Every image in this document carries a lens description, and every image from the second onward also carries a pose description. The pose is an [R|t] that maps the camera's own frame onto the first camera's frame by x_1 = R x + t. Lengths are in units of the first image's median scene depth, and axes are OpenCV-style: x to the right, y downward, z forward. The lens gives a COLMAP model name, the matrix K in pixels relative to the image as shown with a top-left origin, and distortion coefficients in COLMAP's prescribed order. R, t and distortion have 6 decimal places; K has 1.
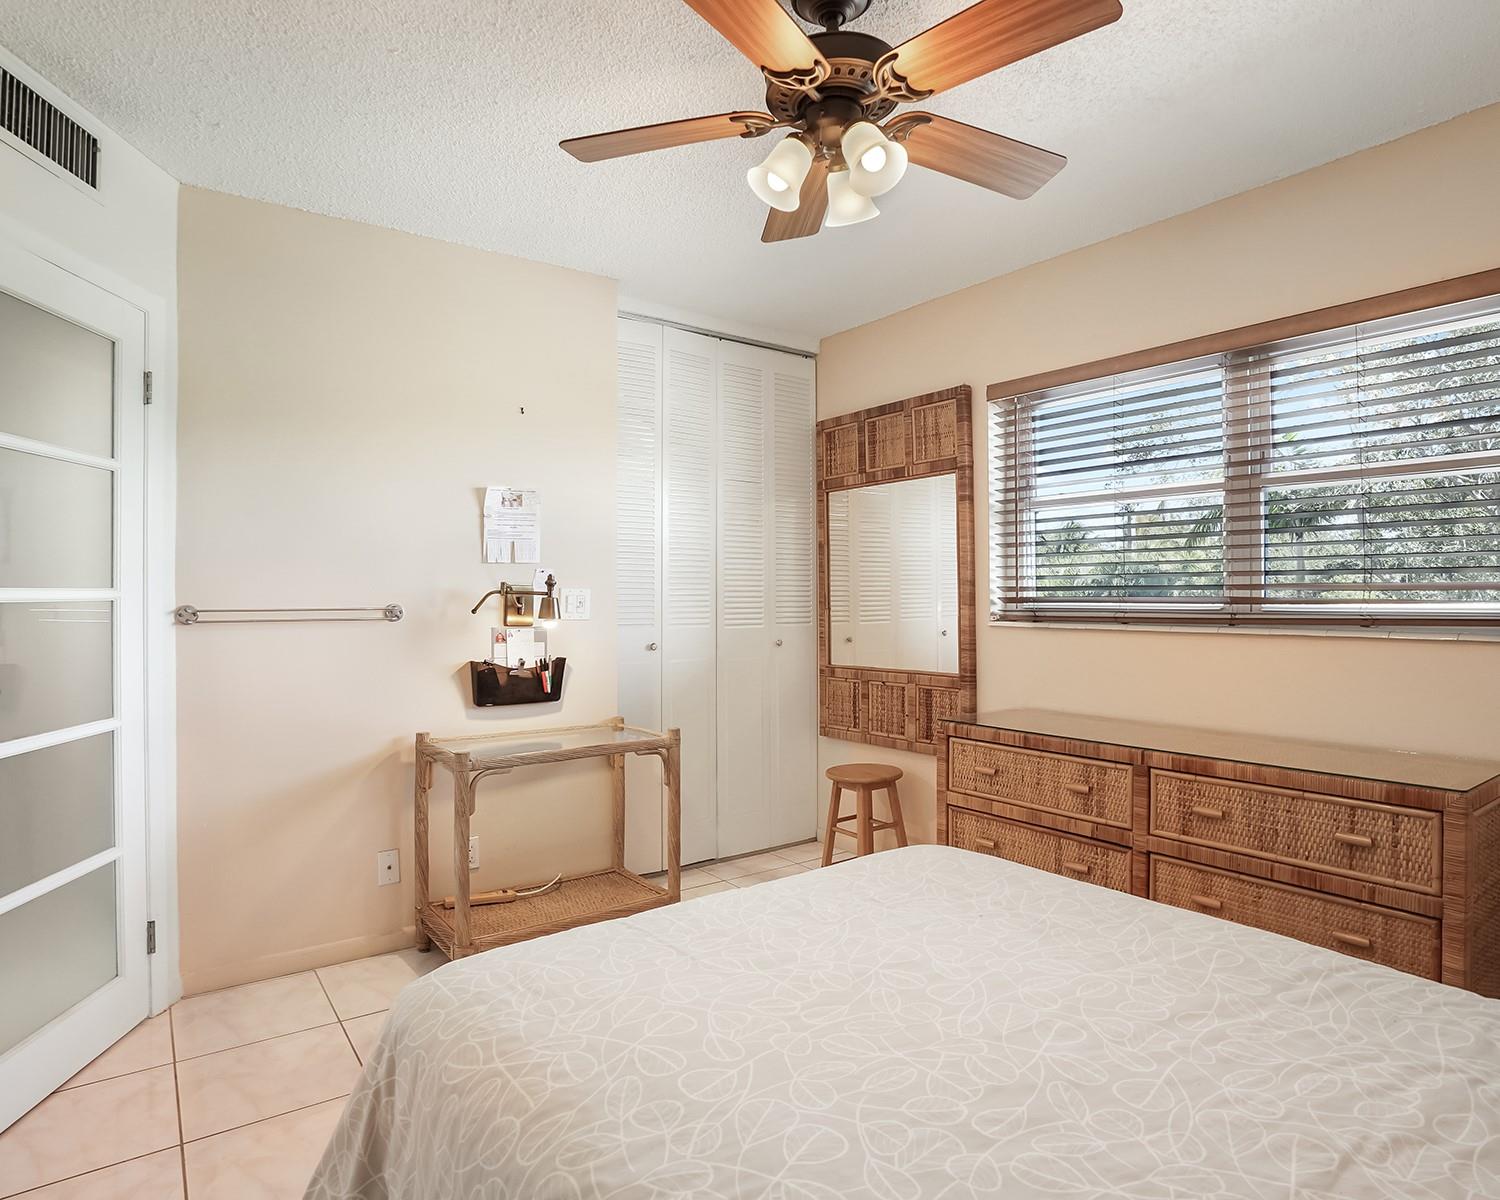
lens RADIAL K [[867.1, 0, 742.8], [0, 867.1, 601.0], [0, 0, 1]] dist [-0.038051, 0.000623]
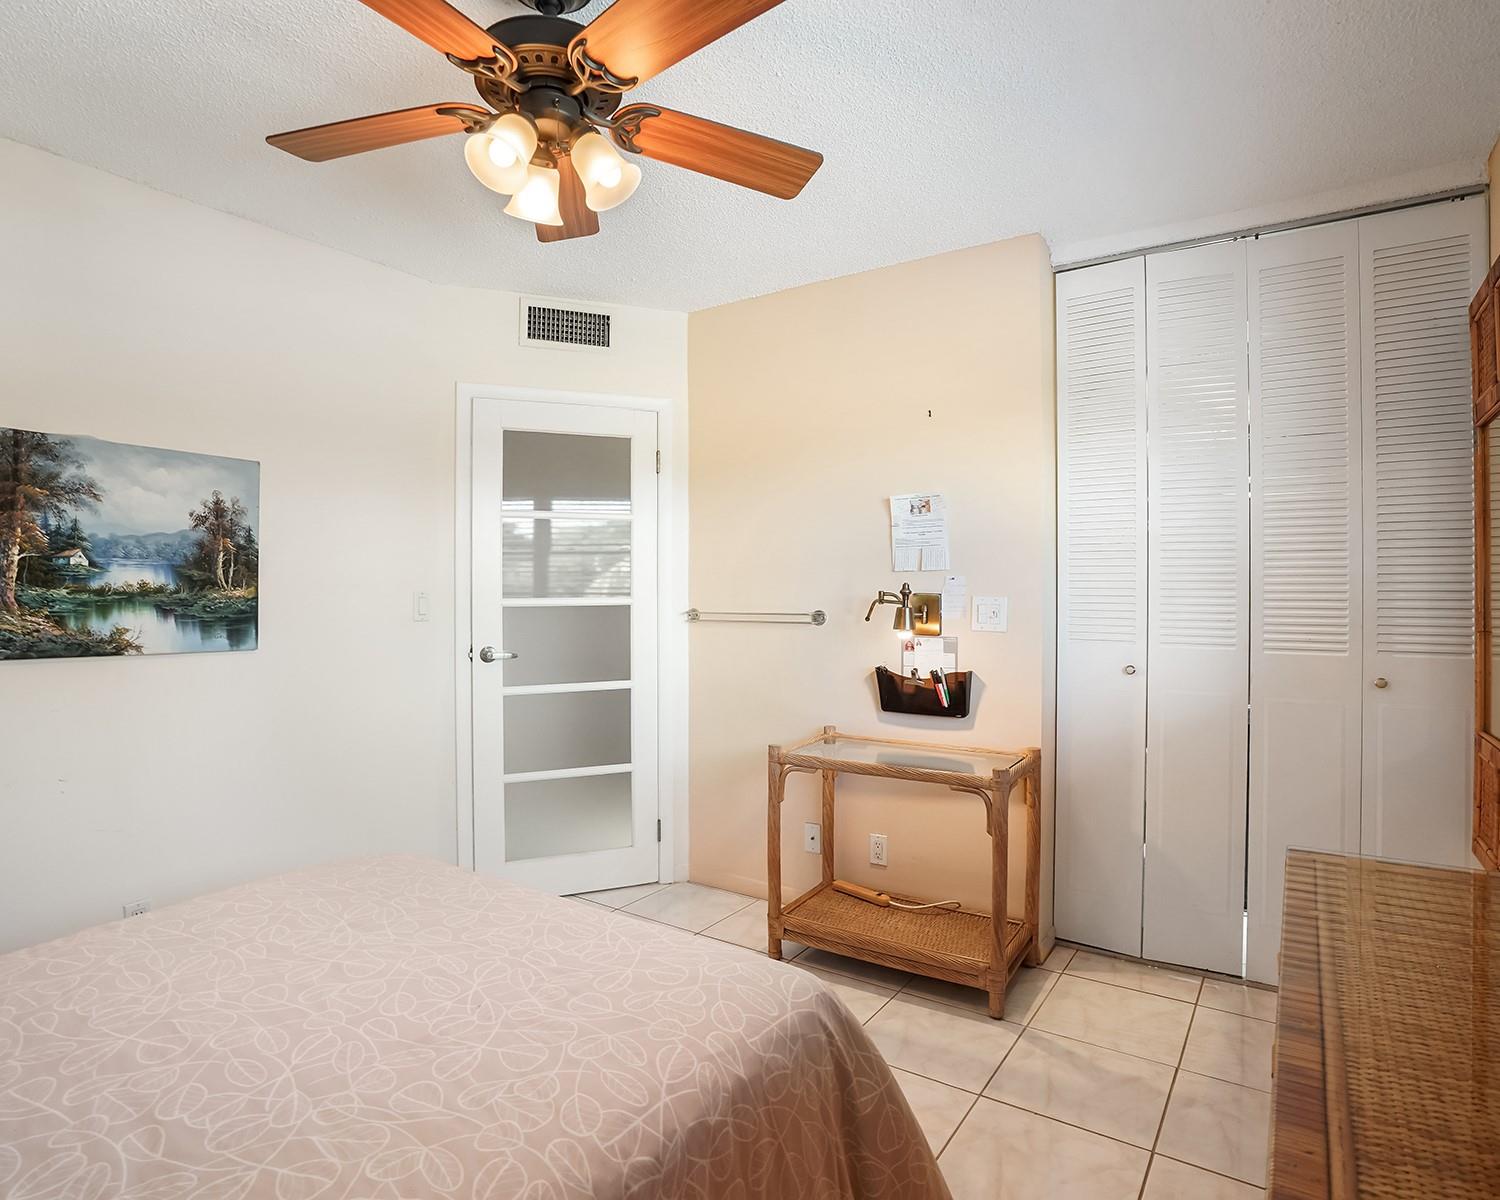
lens RADIAL K [[841.0, 0, 751.2], [0, 841.0, 594.4], [0, 0, 1]] dist [-0.070435, 0.026849]
pose [[0.341935, 0.006612, -0.939700, 0.590417], [-0.005091, 0.999974, 0.005183, -0.021698], [0.939710, 0.003012, 0.341960, 0.513962]]
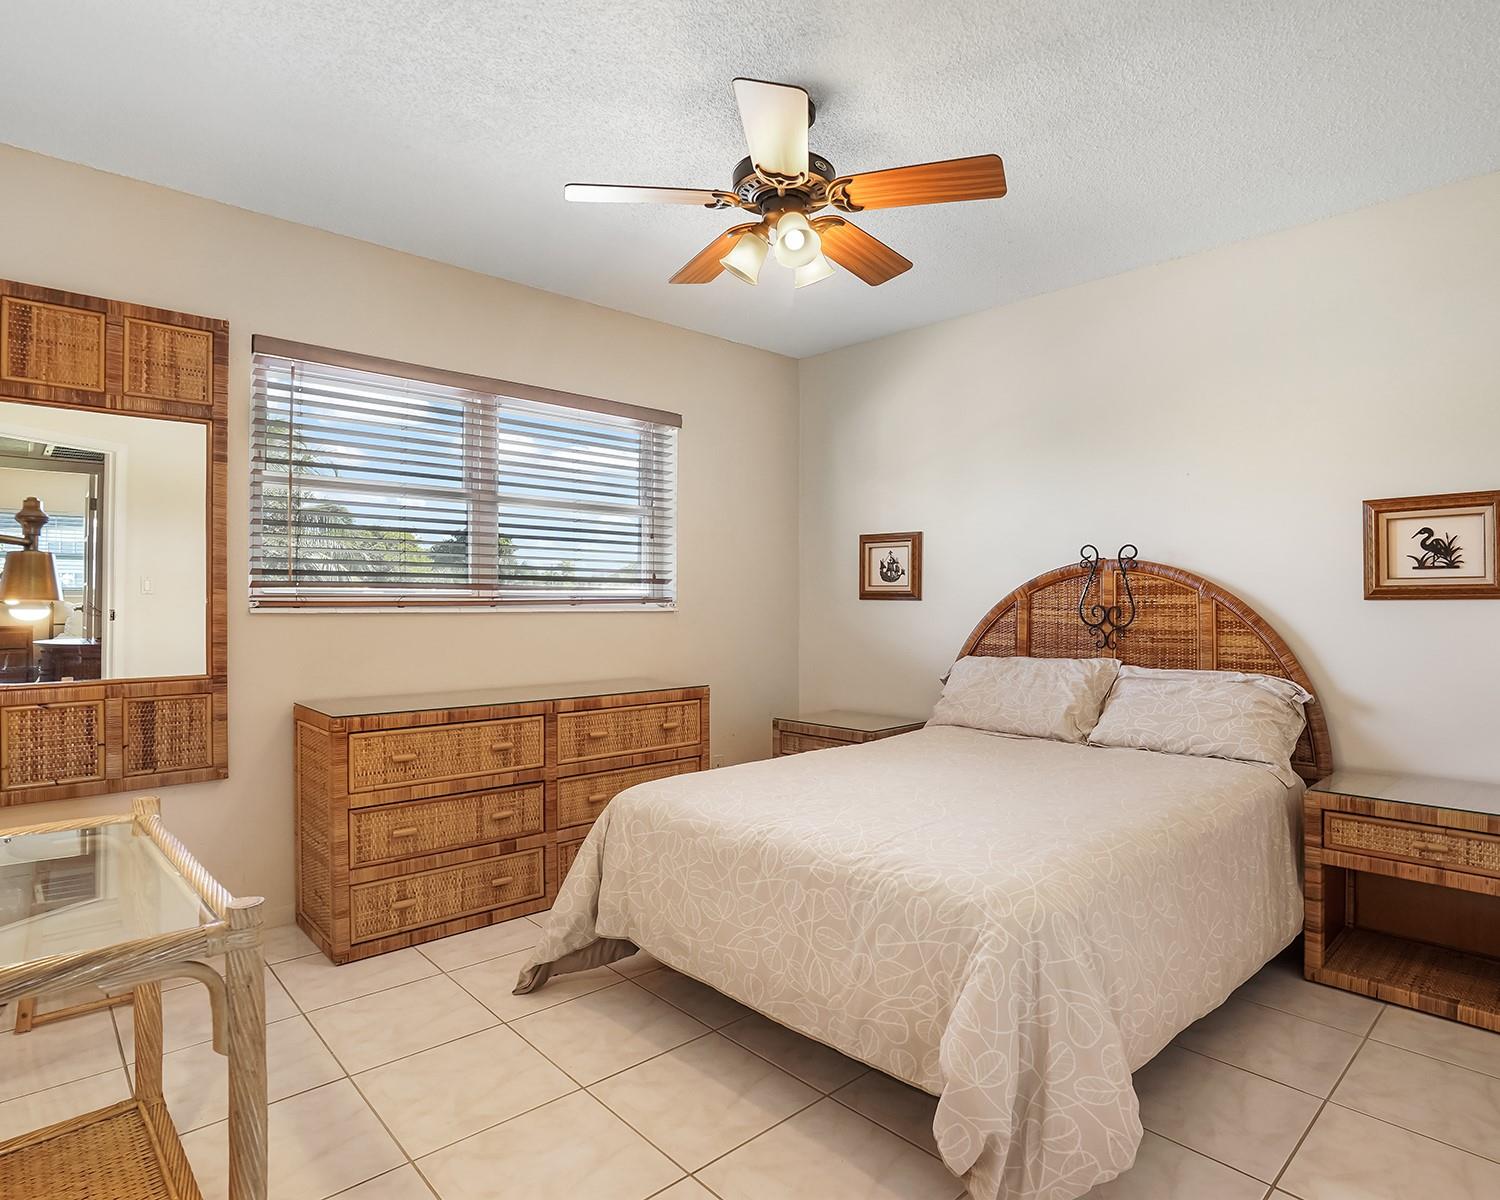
lens RADIAL K [[841.0, 0, 751.2], [0, 841.0, 594.4], [0, 0, 1]] dist [-0.070435, 0.026849]
pose [[-0.107434, 0.009826, 0.994164, -0.654633], [0.001977, 0.999951, -0.009670, 0.021375], [-0.994210, 0.000927, -0.107449, 0.674483]]
